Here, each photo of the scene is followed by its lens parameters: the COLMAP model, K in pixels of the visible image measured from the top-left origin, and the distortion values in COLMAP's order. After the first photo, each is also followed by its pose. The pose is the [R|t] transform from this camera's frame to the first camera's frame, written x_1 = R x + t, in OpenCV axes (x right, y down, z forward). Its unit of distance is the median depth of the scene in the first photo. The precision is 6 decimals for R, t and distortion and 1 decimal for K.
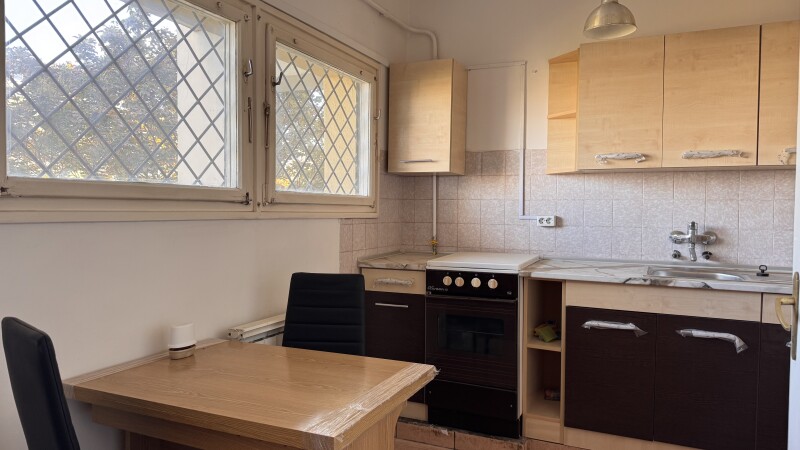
lens RADIAL K [[560.3, 0, 400.0], [0, 560.3, 225.0], [0, 0, 1]] dist [0.129007, -0.206979]
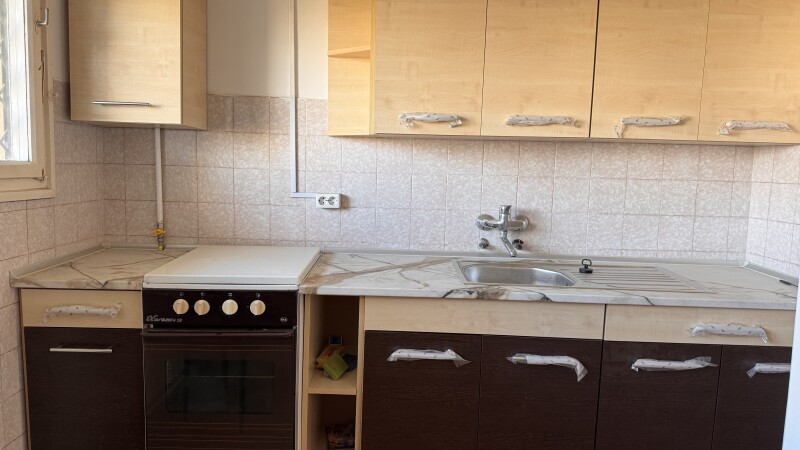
lens RADIAL K [[560.3, 0, 400.0], [0, 560.3, 225.0], [0, 0, 1]] dist [0.129007, -0.206979]
pose [[0.904951, -0.029832, 0.424469, 0.039496], [-0.007668, 0.996234, 0.086364, -0.043992], [-0.425447, -0.081410, 0.901314, 0.345001]]
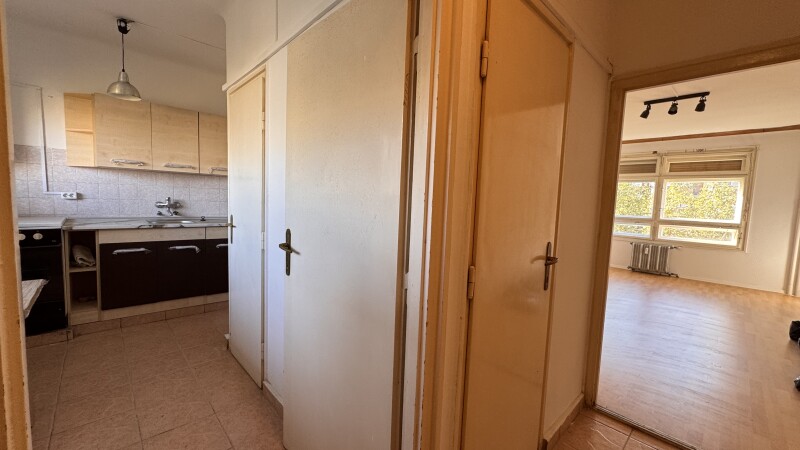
lens RADIAL K [[322.2, 0, 400.0], [0, 322.2, 225.0], [0, 0, 1]] dist [0.001217, 0.000021]
pose [[0.381233, -0.067776, 0.921991, -0.255636], [-0.006003, 0.997106, 0.075780, 0.001167], [-0.924460, -0.034424, 0.379723, -0.231238]]
